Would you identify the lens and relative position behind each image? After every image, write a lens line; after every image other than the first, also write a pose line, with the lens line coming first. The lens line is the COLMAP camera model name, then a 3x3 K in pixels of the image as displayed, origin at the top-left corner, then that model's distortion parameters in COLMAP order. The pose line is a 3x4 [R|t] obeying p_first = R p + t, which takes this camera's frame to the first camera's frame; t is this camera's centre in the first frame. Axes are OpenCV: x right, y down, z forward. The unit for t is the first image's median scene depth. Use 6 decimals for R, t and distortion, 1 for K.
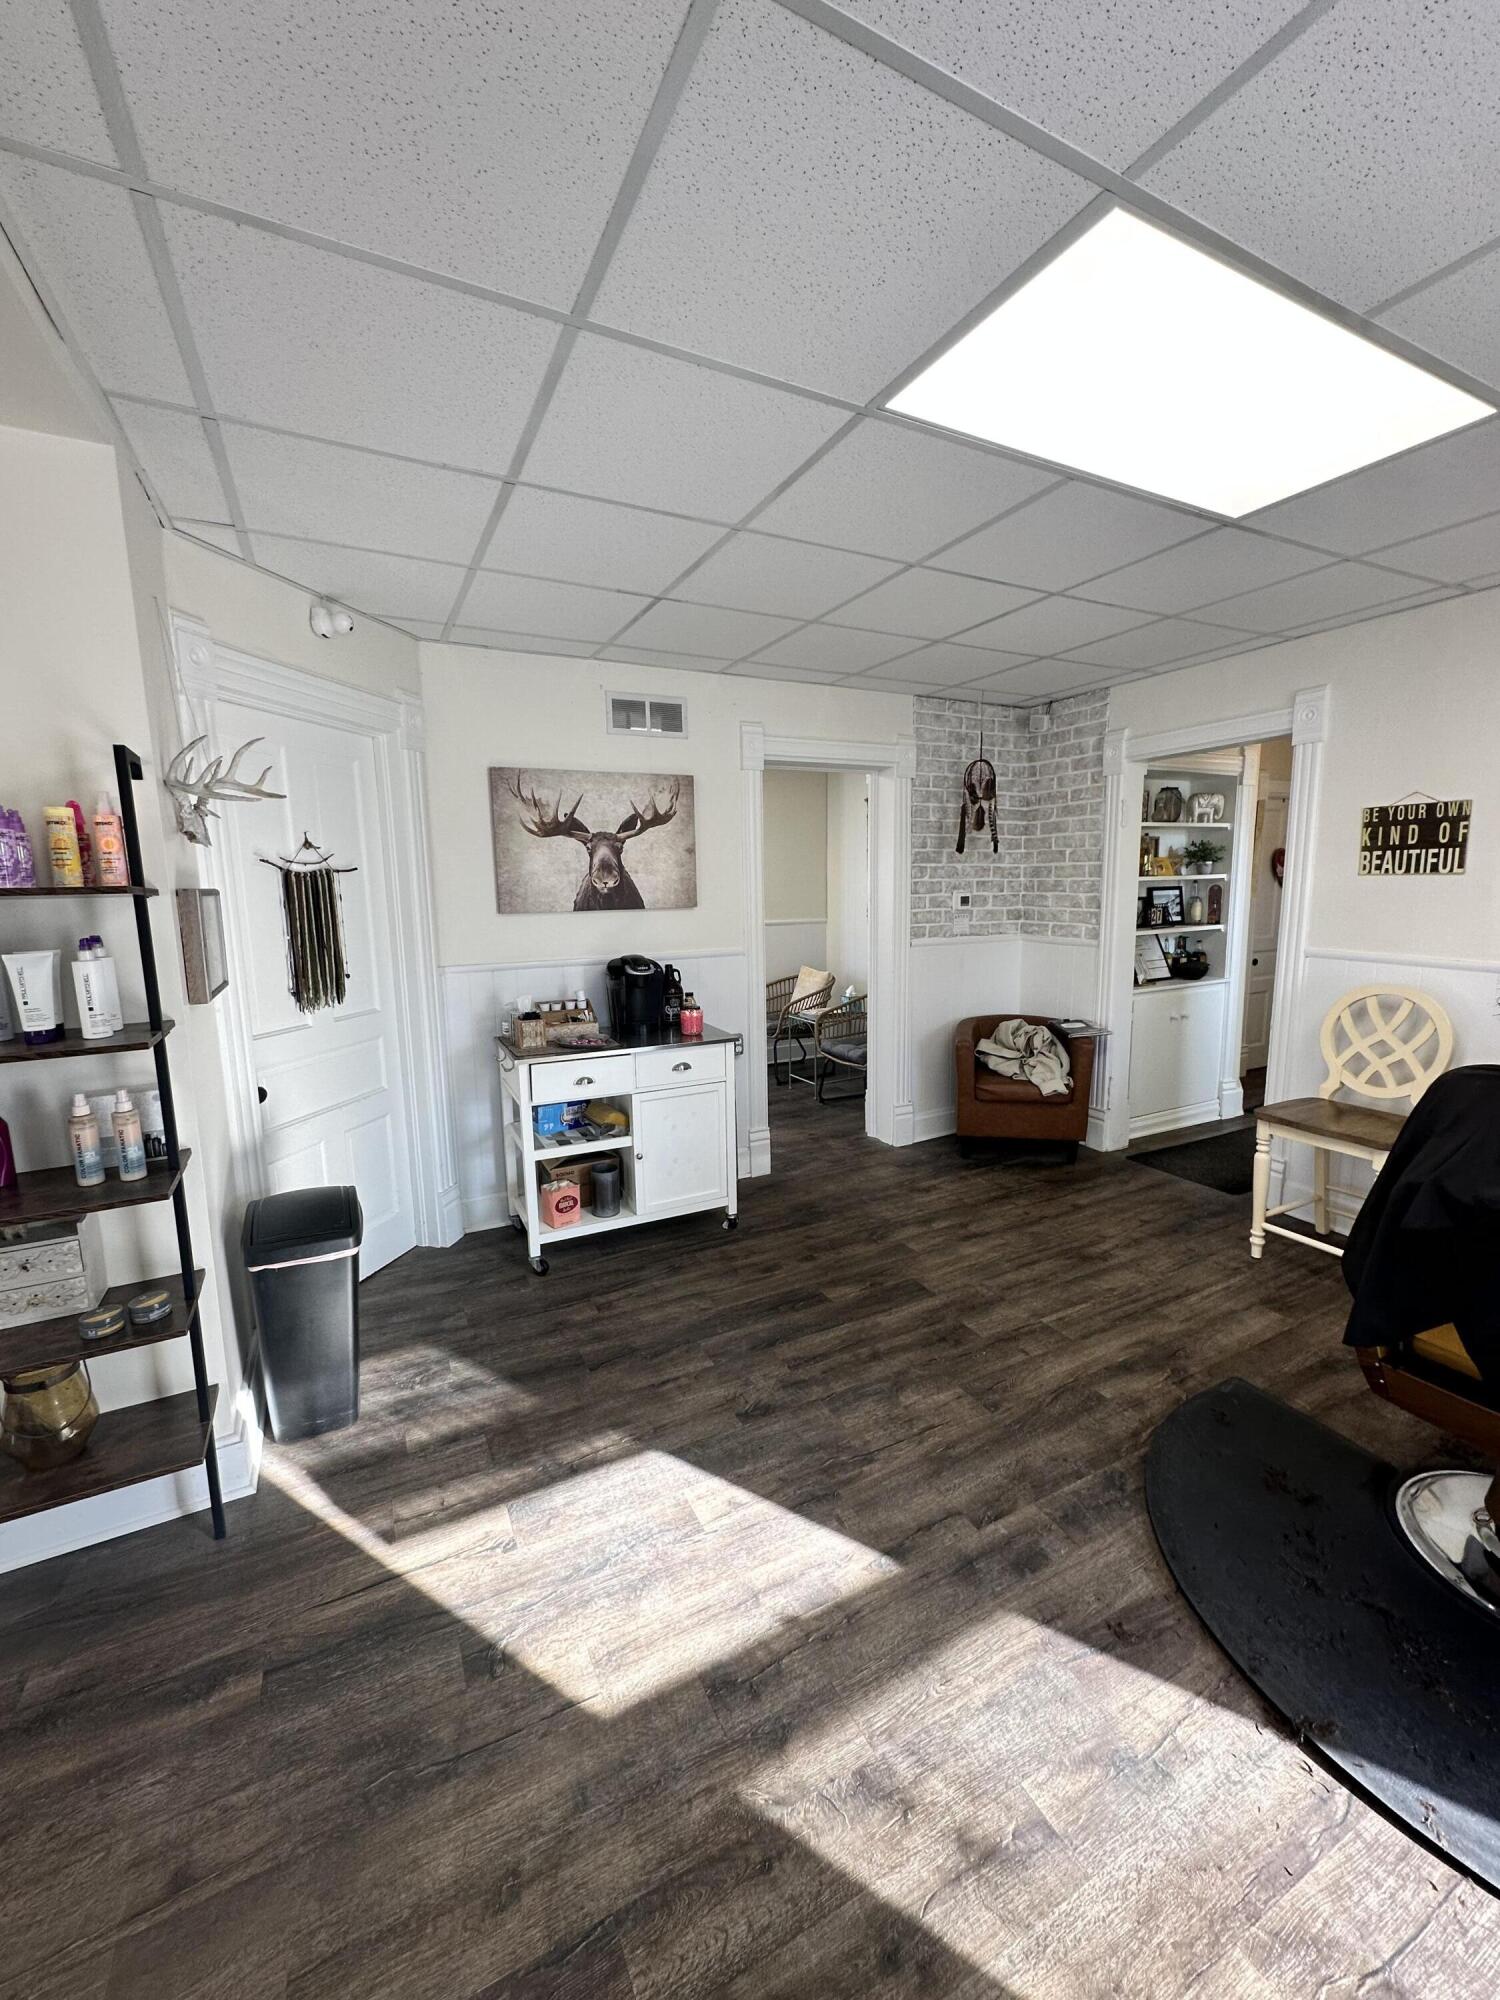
lens RADIAL K [[797.5, 0, 748.9], [0, 797.5, 998.3], [0, 0, 1]] dist [0.000453, 0.000522]
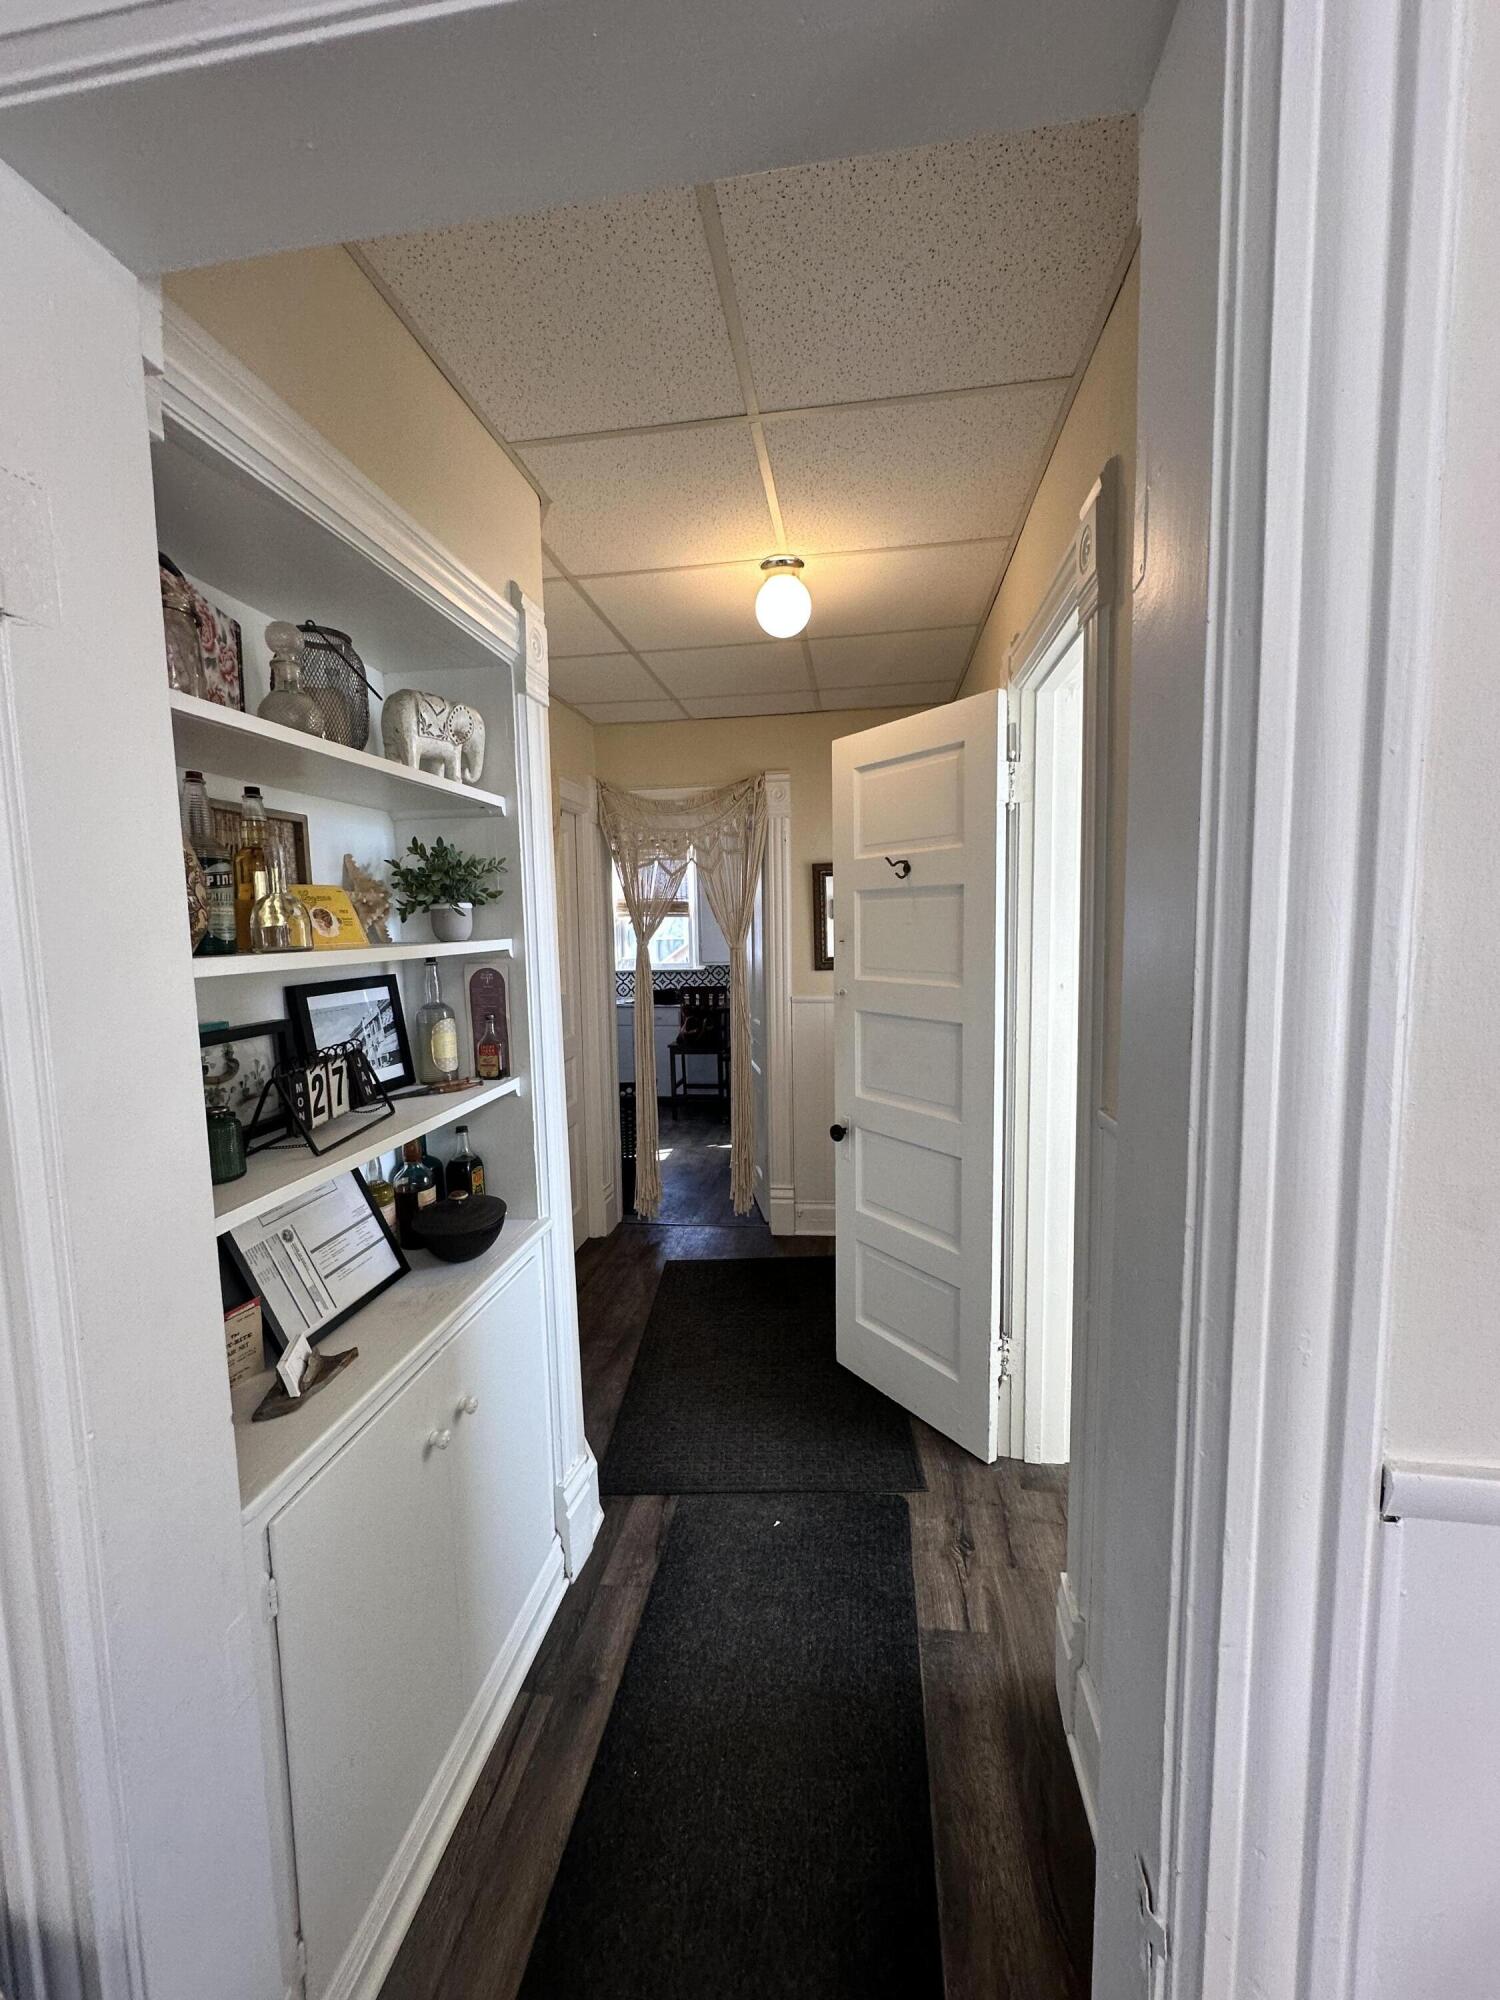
lens RADIAL K [[797.5, 0, 750.7], [0, 797.5, 991.9], [0, 0, 1]] dist [0.000453, 0.000522]
pose [[0.580892, -0.063015, 0.811538, 0.585949], [0.132405, 0.991036, -0.017822, -0.177203], [-0.803140, 0.117804, 0.584028, 1.123155]]
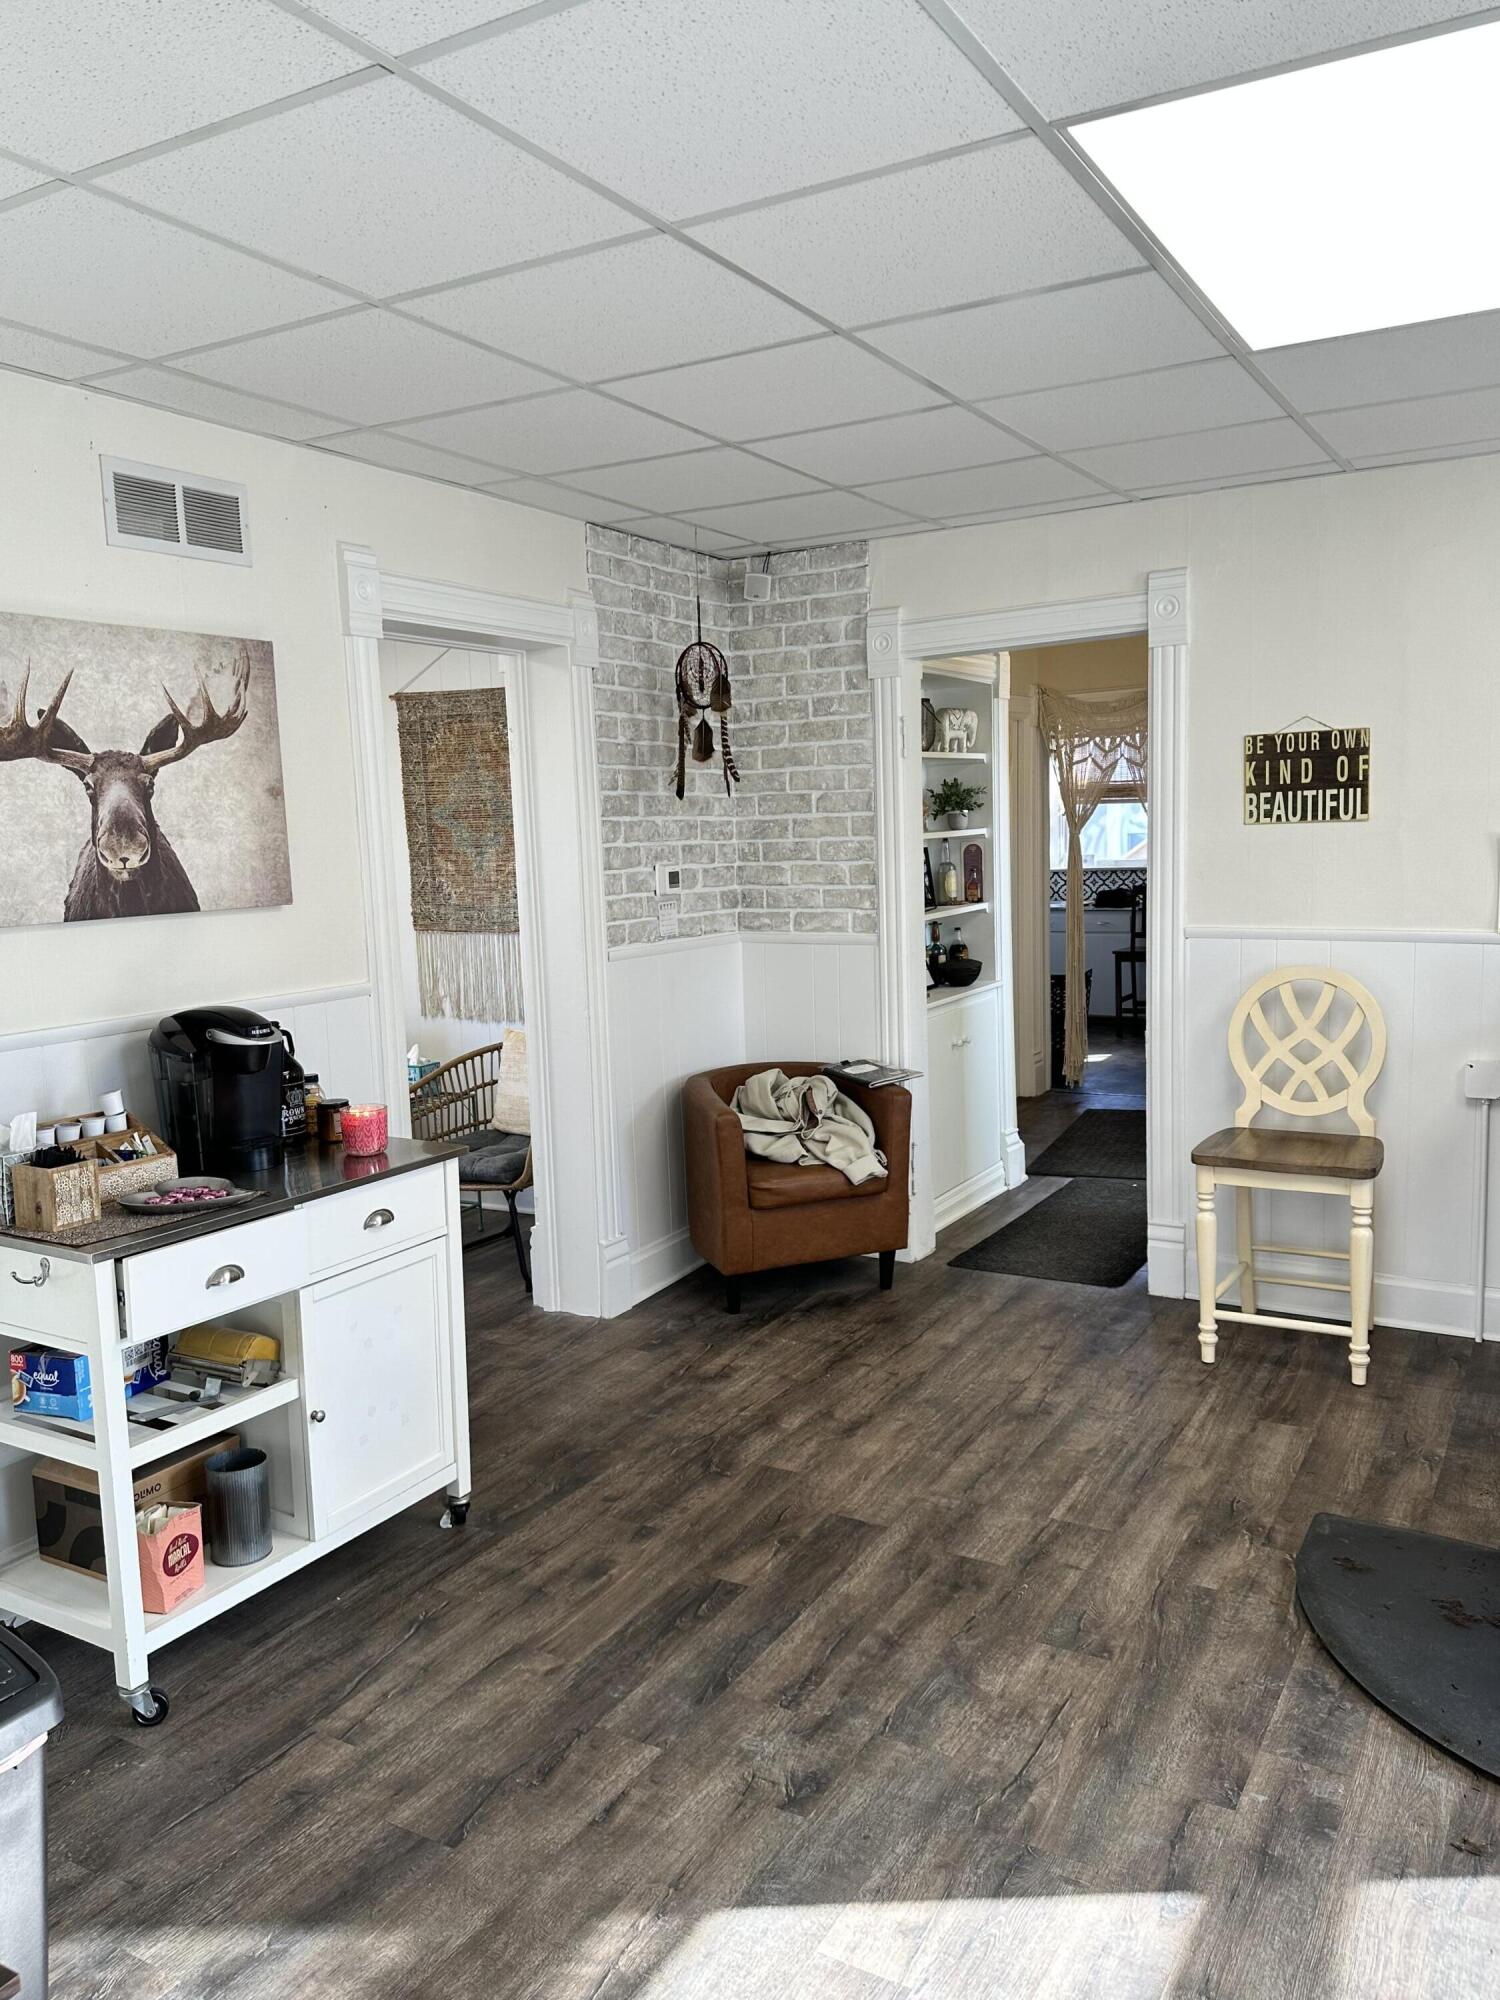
lens RADIAL K [[1498.4, 0, 758.8], [0, 1498.4, 1000.6], [0, 0, 1]] dist [0.053761, -0.069195]
pose [[0.837902, -0.074461, 0.540718, -0.416207], [0.099803, 0.994850, -0.017658, -0.011072], [-0.536618, 0.068761, 0.841019, 0.069291]]
